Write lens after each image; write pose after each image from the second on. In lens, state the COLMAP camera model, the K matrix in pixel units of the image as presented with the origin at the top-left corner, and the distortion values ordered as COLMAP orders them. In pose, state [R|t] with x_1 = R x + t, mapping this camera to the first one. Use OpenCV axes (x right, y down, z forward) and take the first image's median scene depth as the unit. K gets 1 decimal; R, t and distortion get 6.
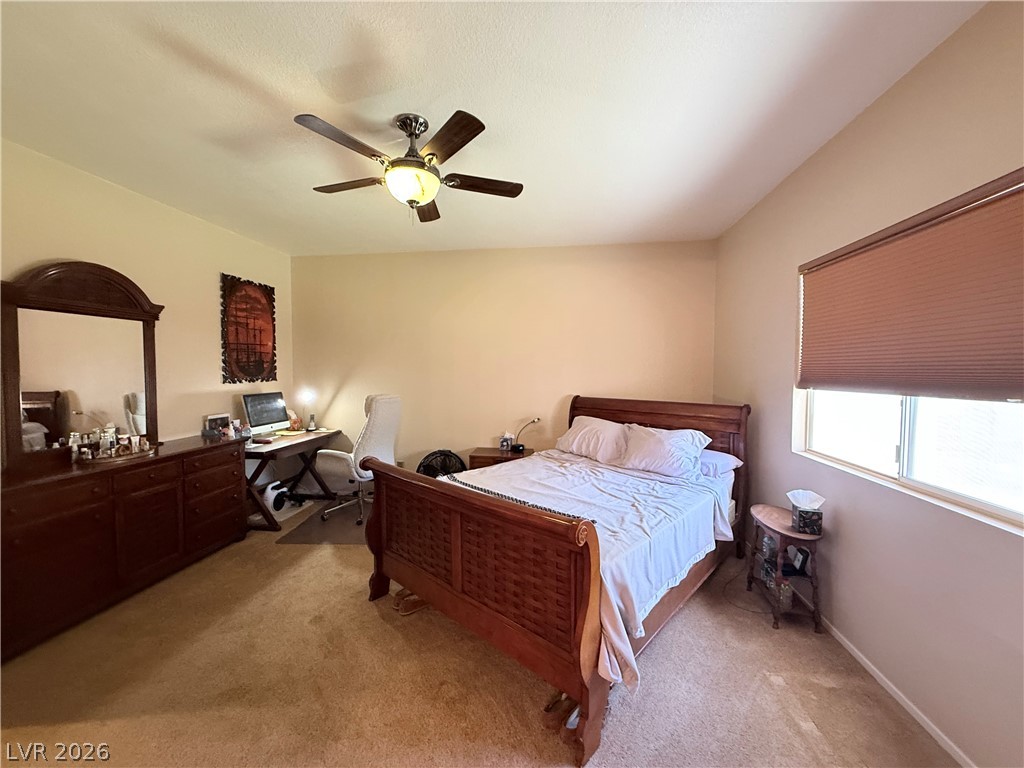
lens RADIAL K [[404.4, 0, 516.3], [0, 404.4, 383.1], [0, 0, 1]] dist [-0.000065, -0.000184]
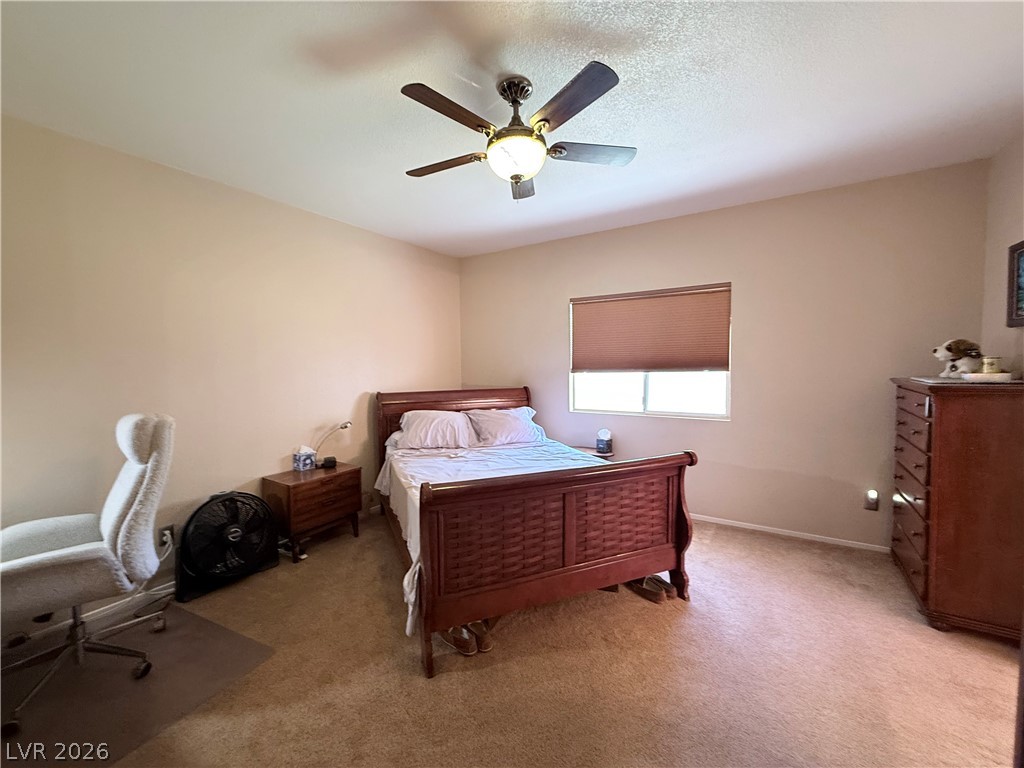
lens RADIAL K [[408.5, 0, 512.0], [0, 408.5, 384.0], [0, 0, 1]] dist [-0.000852, -0.000483]
pose [[0.431022, -0.053904, 0.900730, -0.803865], [0.044732, 0.998263, 0.038336, -0.012933], [-0.901232, 0.023768, 0.432684, 0.460384]]
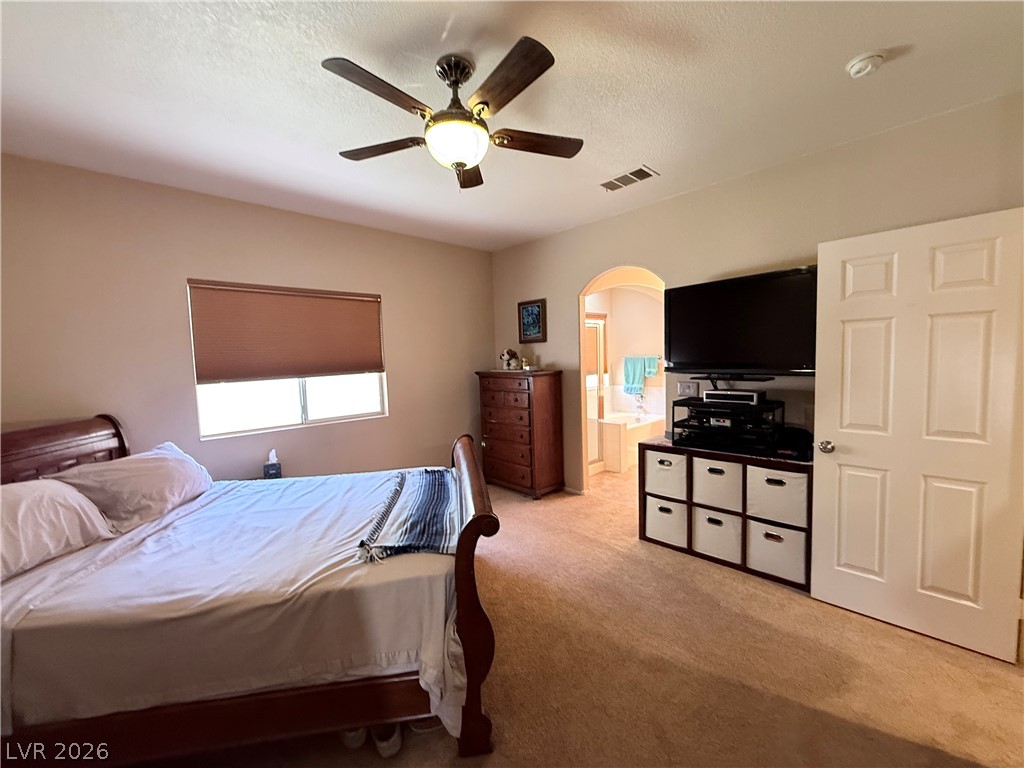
lens RADIAL K [[408.5, 0, 512.0], [0, 408.5, 384.0], [0, 0, 1]] dist [-0.000852, -0.000483]
pose [[-0.772216, -0.017963, 0.635106, -0.649350], [0.054227, 0.994090, 0.094050, -0.044011], [-0.633041, 0.107066, -0.766678, 1.194880]]
